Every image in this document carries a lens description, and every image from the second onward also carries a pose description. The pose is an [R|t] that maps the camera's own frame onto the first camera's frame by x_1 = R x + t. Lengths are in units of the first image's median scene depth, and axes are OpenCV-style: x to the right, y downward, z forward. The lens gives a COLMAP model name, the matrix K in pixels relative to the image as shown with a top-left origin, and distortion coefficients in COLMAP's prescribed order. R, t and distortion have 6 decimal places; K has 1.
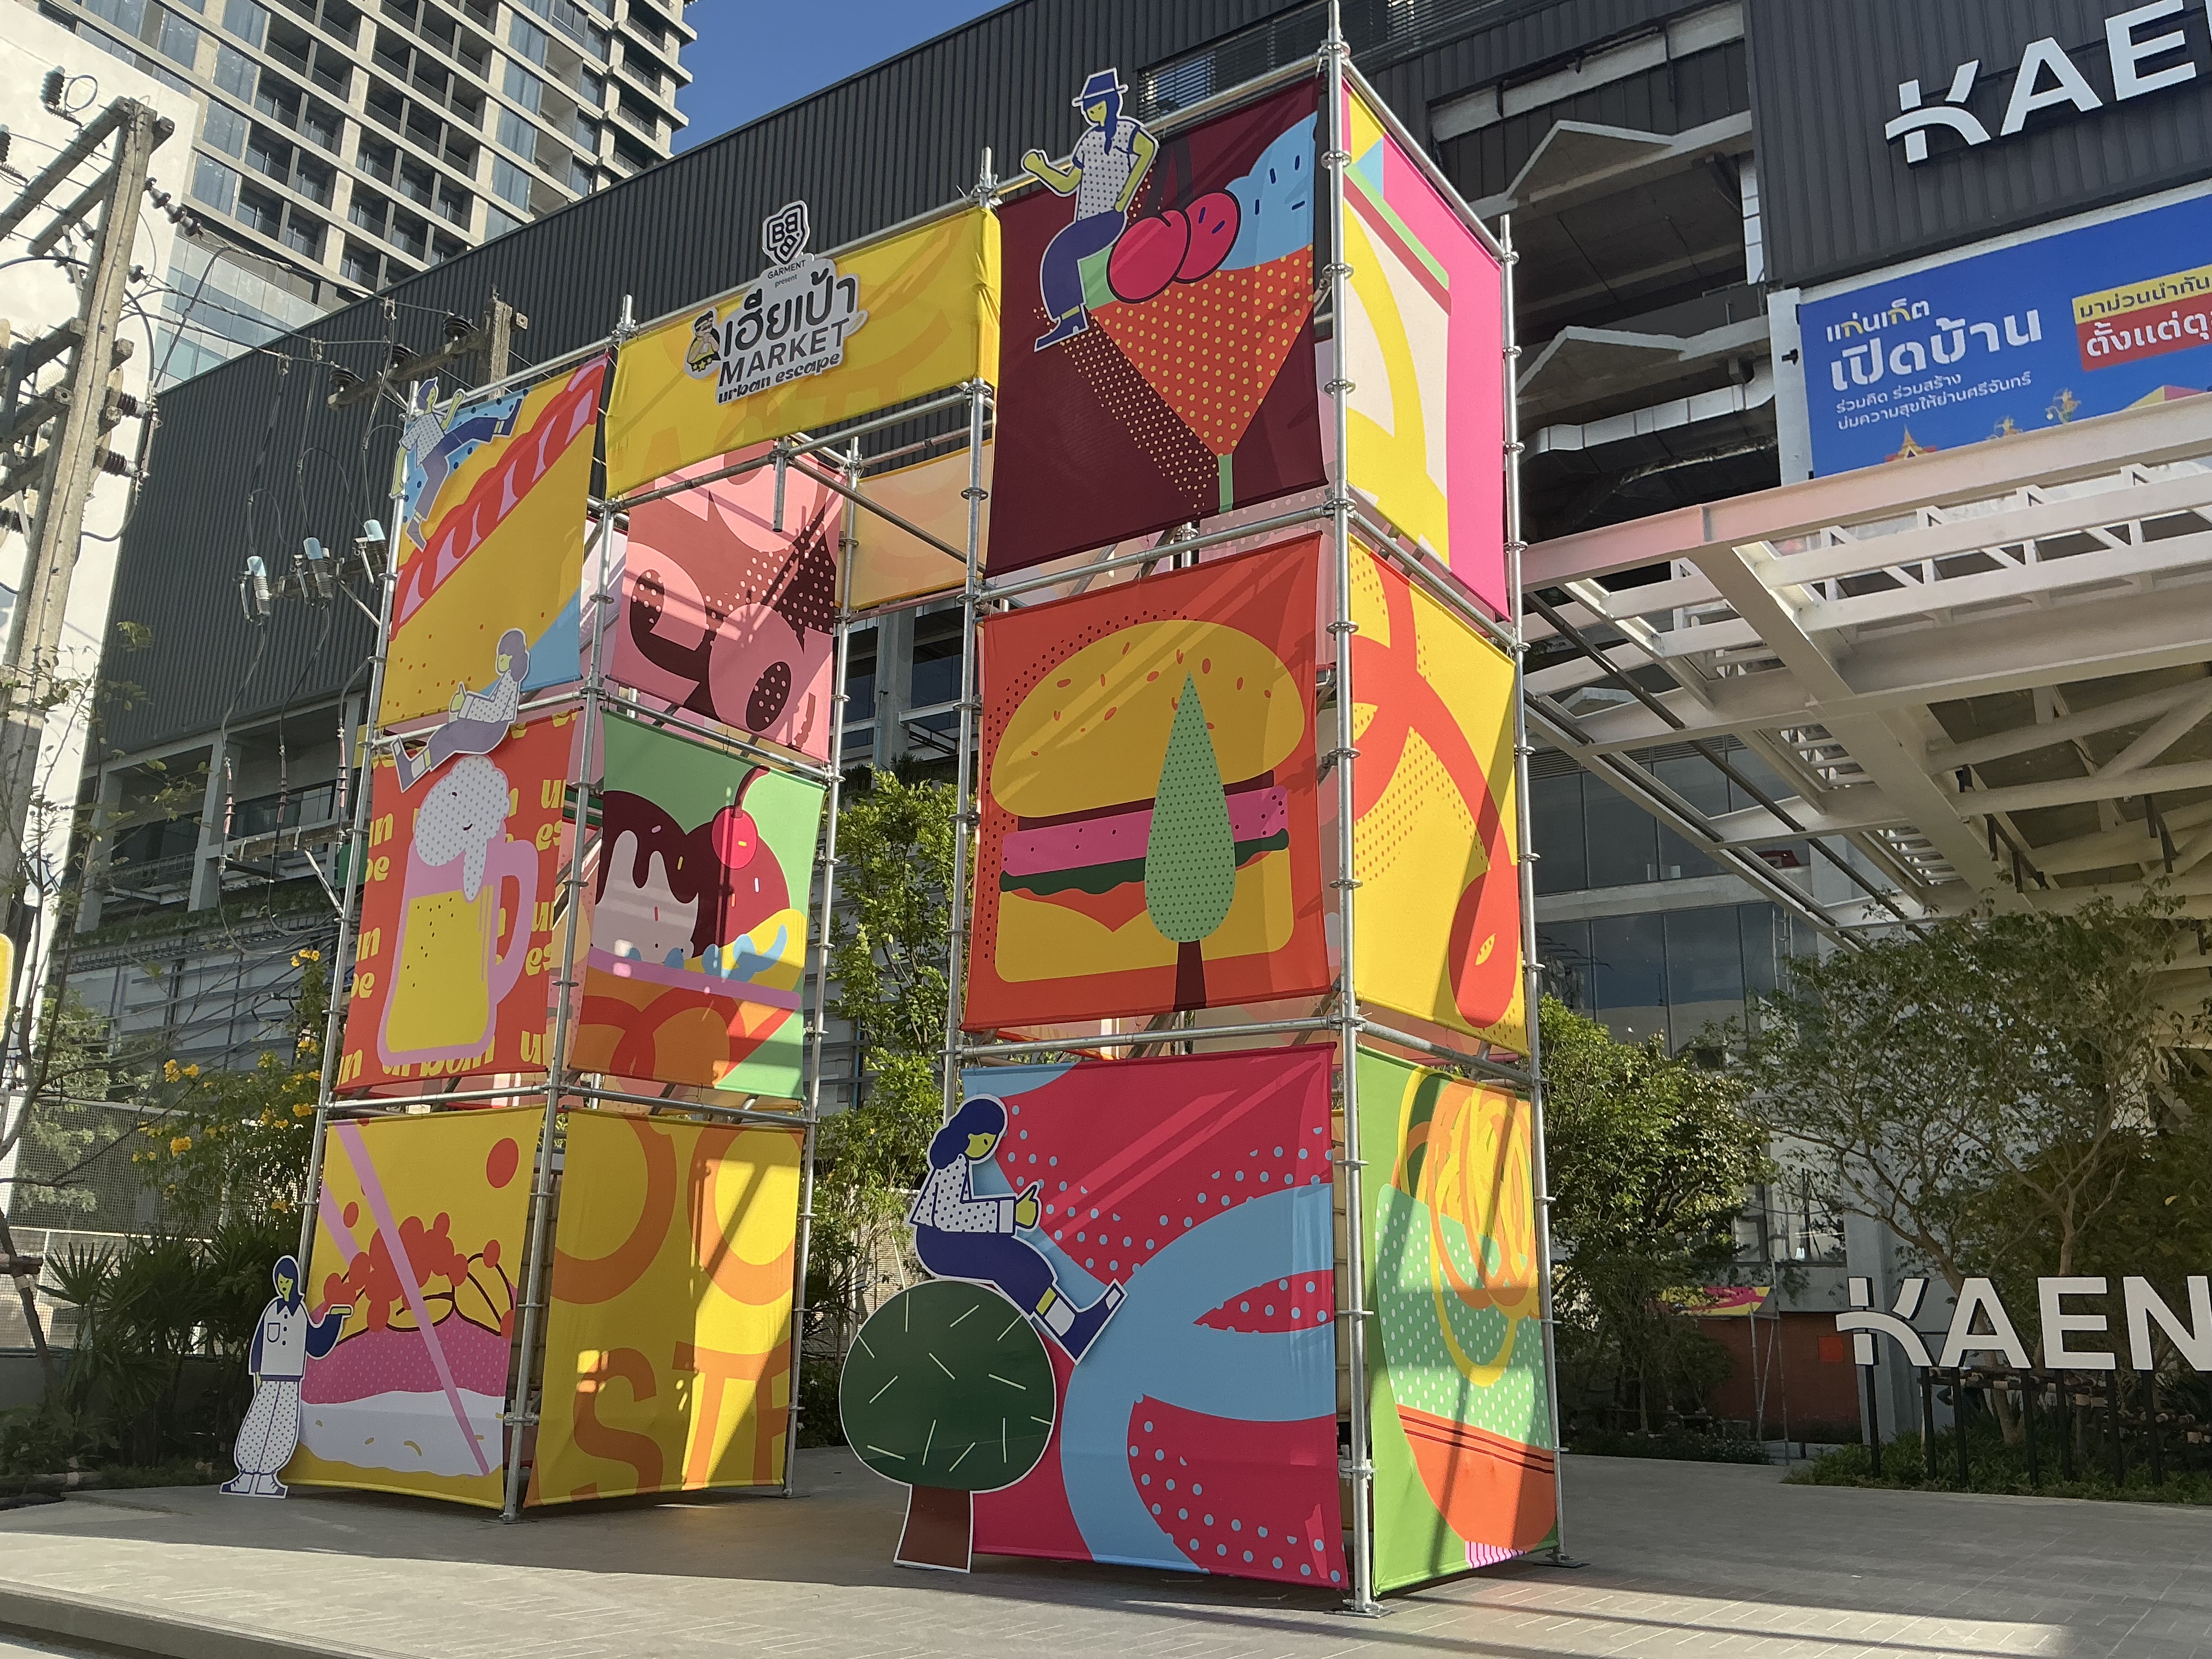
lens RADIAL K [[1827.2, 0, 1106.0], [0, 1827.2, 829.5], [0, 0, 1]] dist [0.152609, -0.309148]
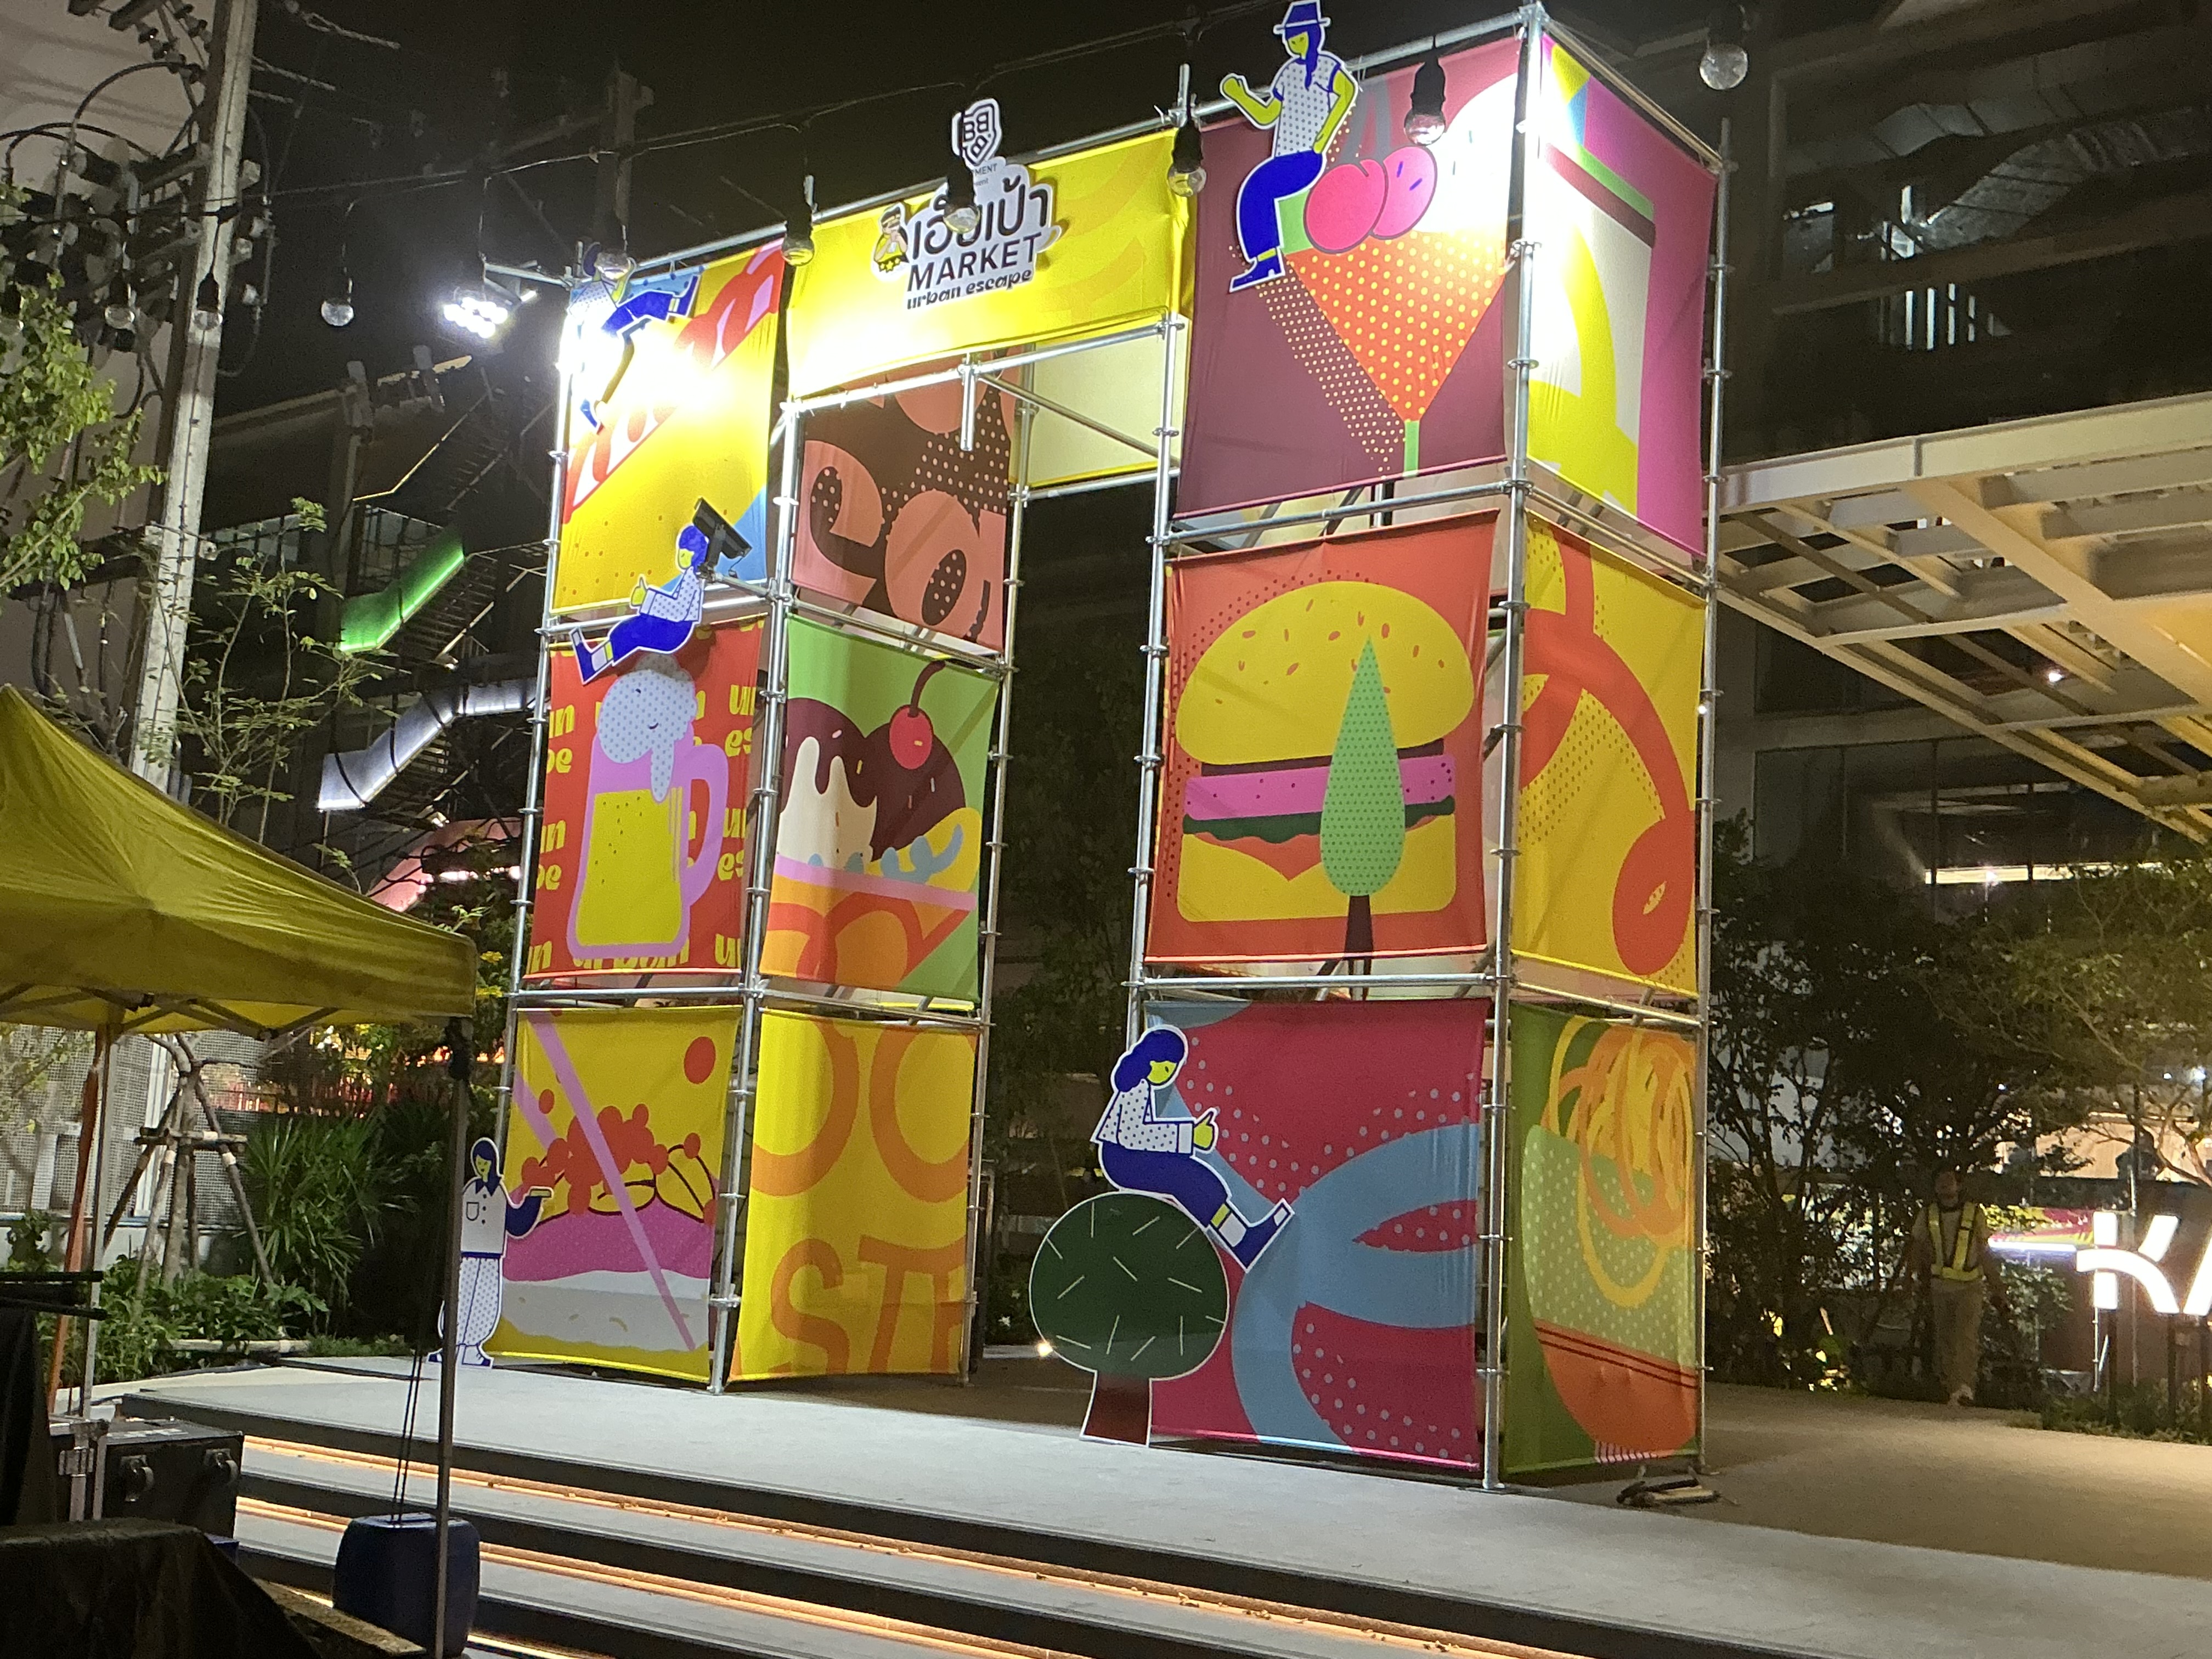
lens RADIAL K [[2522.8, 0, 1102.9], [0, 2522.8, 836.9], [0, 0, 1]] dist [0.169396, -0.407793]
pose [[0.996524, 0.024904, -0.079503, 0.009643], [-0.015853, 0.993525, 0.112506, -0.108808], [0.081790, -0.110855, 0.990465, -0.377901]]
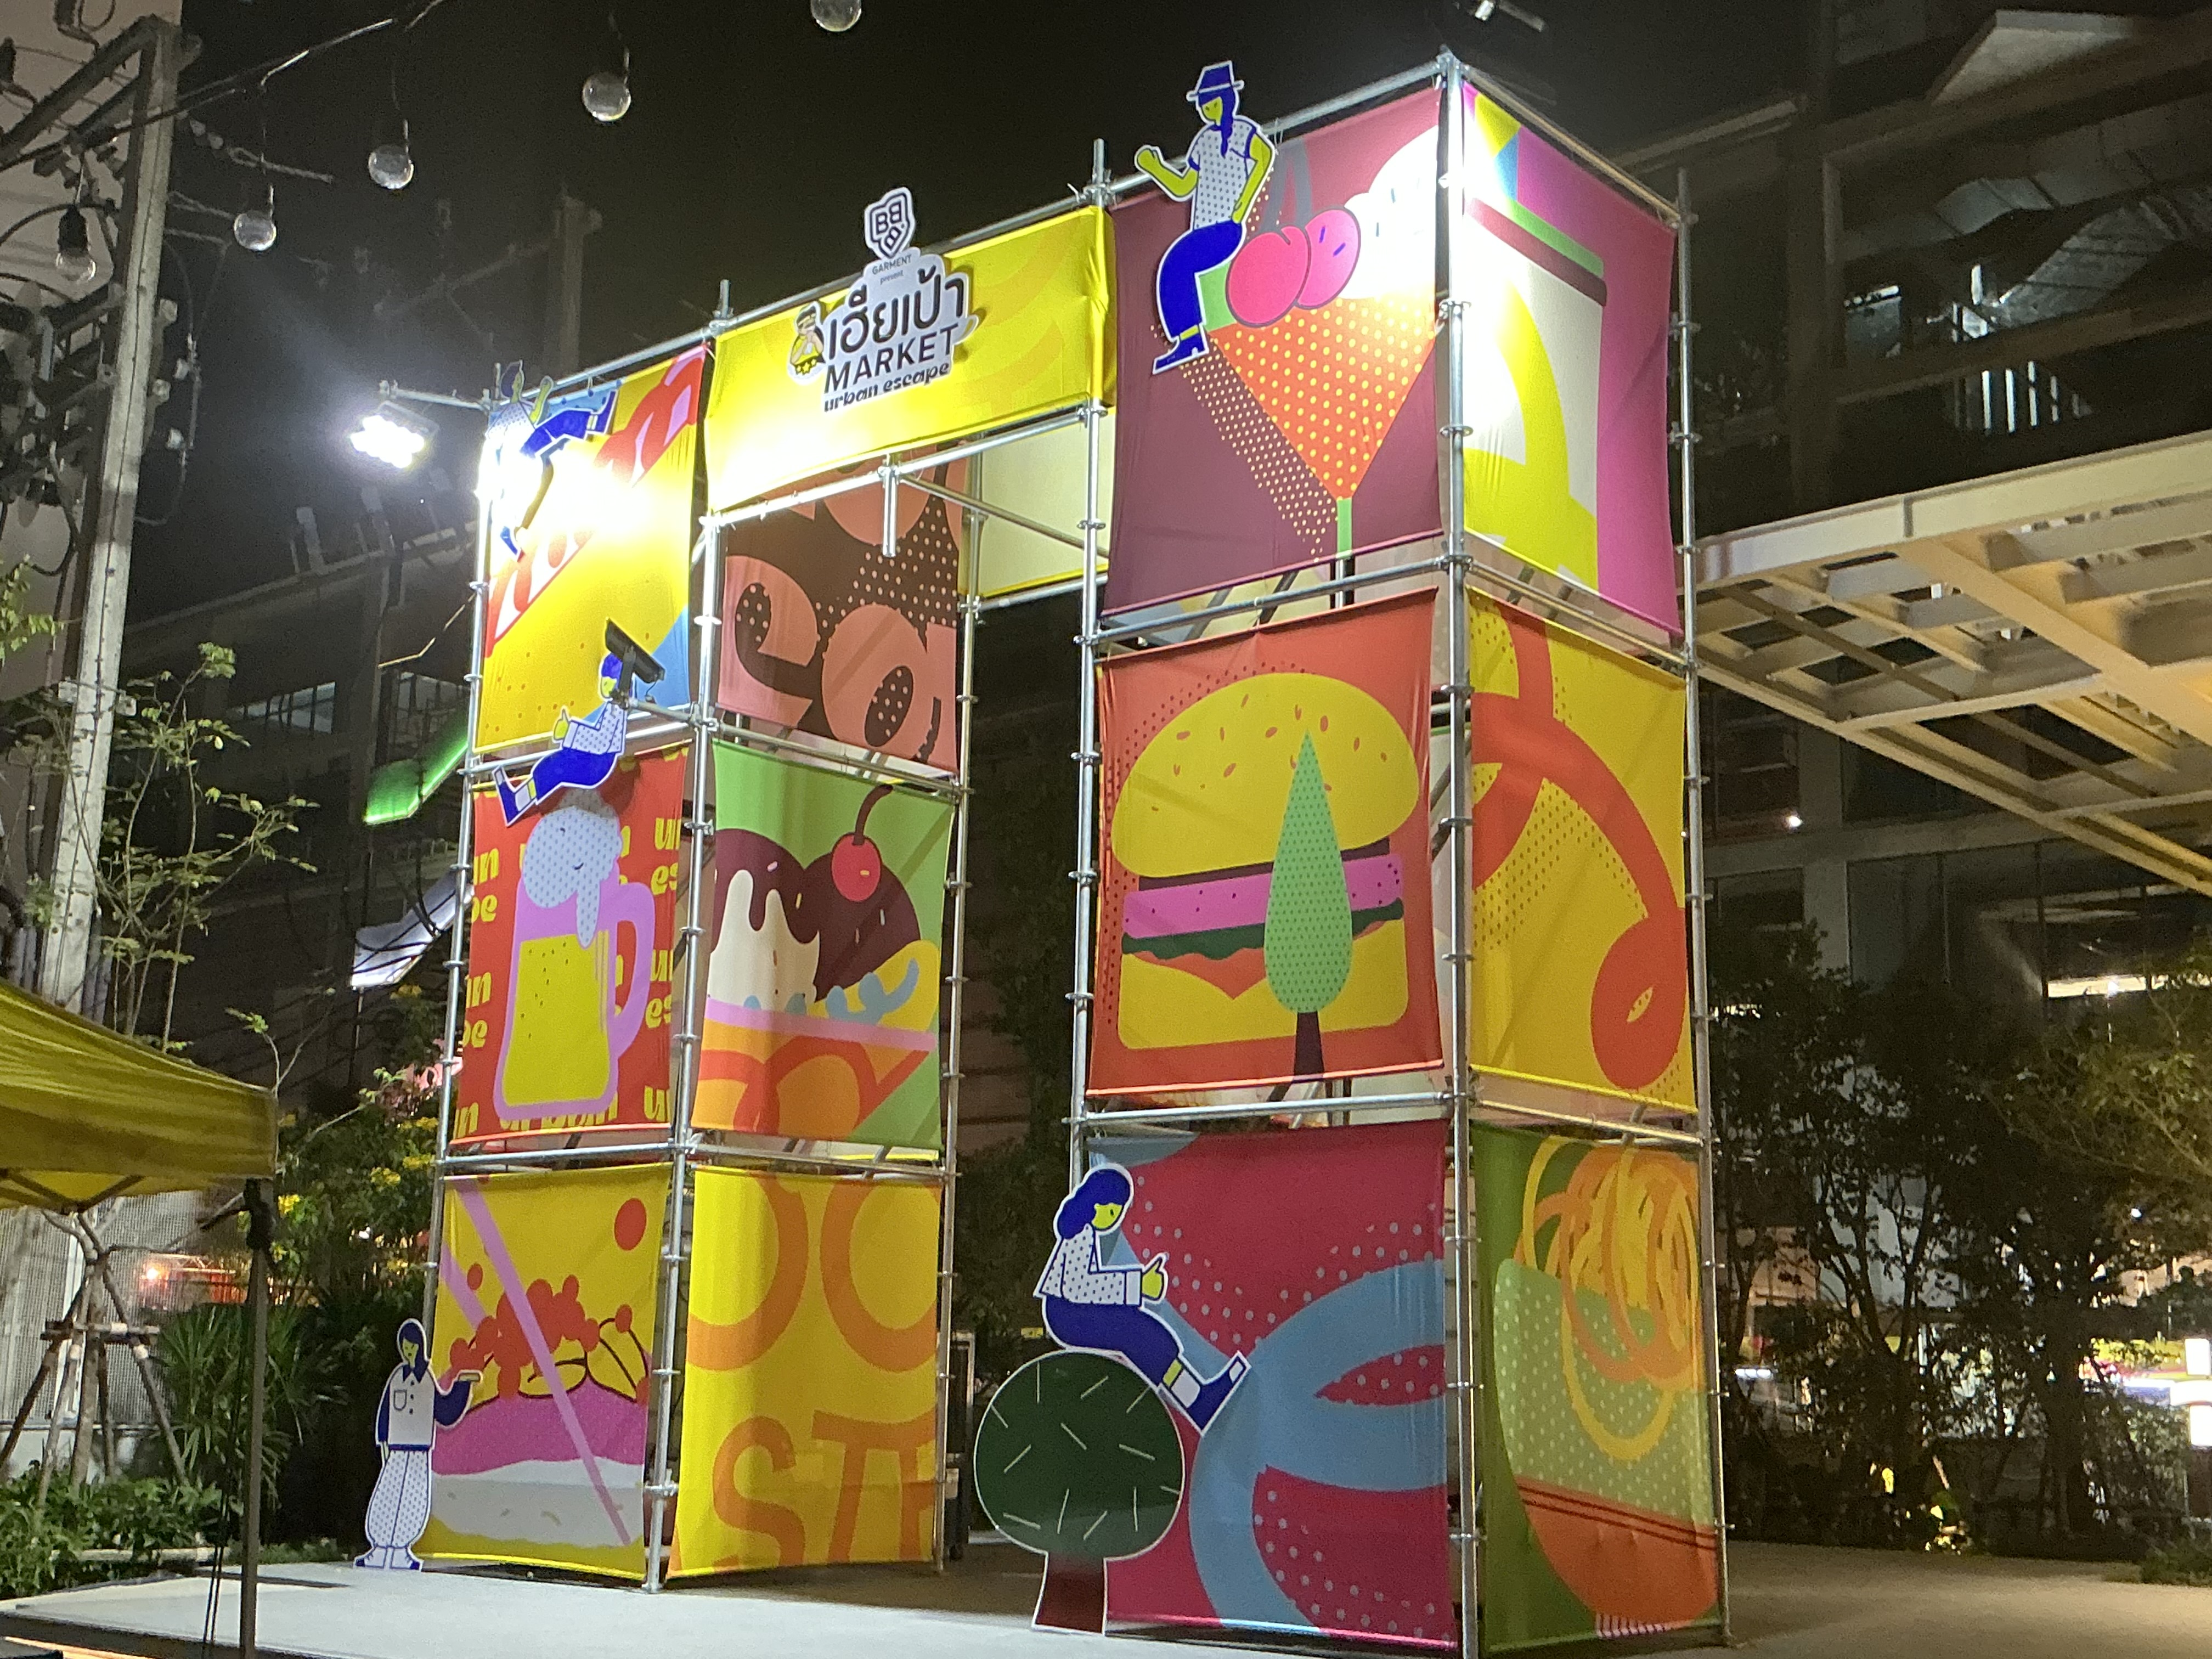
lens RADIAL K [[2631.0, 0, 1106.0], [0, 2631.0, 829.5], [0, 0, 1]] dist [0.174936, -0.431710]
pose [[0.993378, -0.021441, -0.112878, 0.078903], [0.027530, 0.998233, 0.052667, -0.090435], [0.111549, -0.055426, 0.992212, -0.324757]]
